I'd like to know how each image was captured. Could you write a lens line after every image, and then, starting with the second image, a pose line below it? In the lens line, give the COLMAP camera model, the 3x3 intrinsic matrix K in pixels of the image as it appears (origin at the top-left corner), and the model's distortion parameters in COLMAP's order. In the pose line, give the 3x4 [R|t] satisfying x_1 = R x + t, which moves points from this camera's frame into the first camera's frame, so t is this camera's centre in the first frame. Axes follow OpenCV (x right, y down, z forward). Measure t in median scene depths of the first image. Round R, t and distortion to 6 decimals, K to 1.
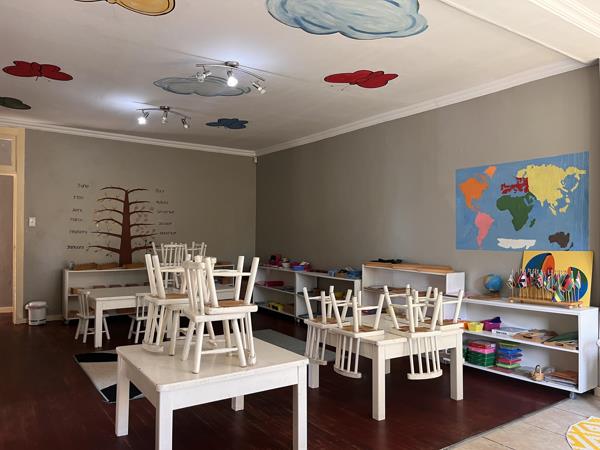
lens RADIAL K [[457.3, 0, 297.3], [0, 457.3, 227.9], [0, 0, 1]] dist [0.035992, -0.008275]
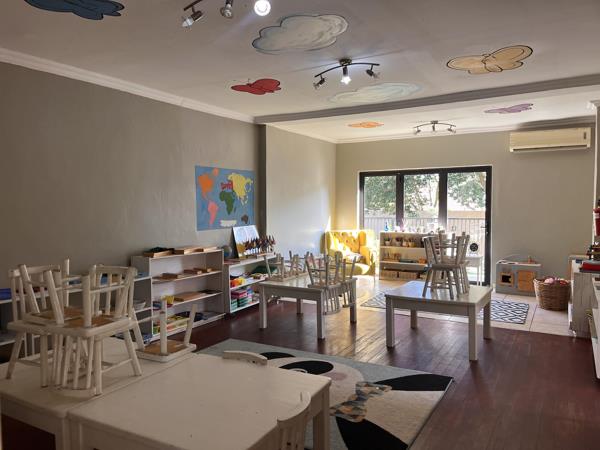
lens RADIAL K [[457.3, 0, 298.0], [0, 457.3, 223.9], [0, 0, 1]] dist [0.035992, -0.008275]
pose [[-0.436872, -0.042809, 0.898505, -0.974708], [-0.008814, 0.999023, 0.043312, -0.030436], [-0.899481, 0.011002, -0.436822, 1.440714]]
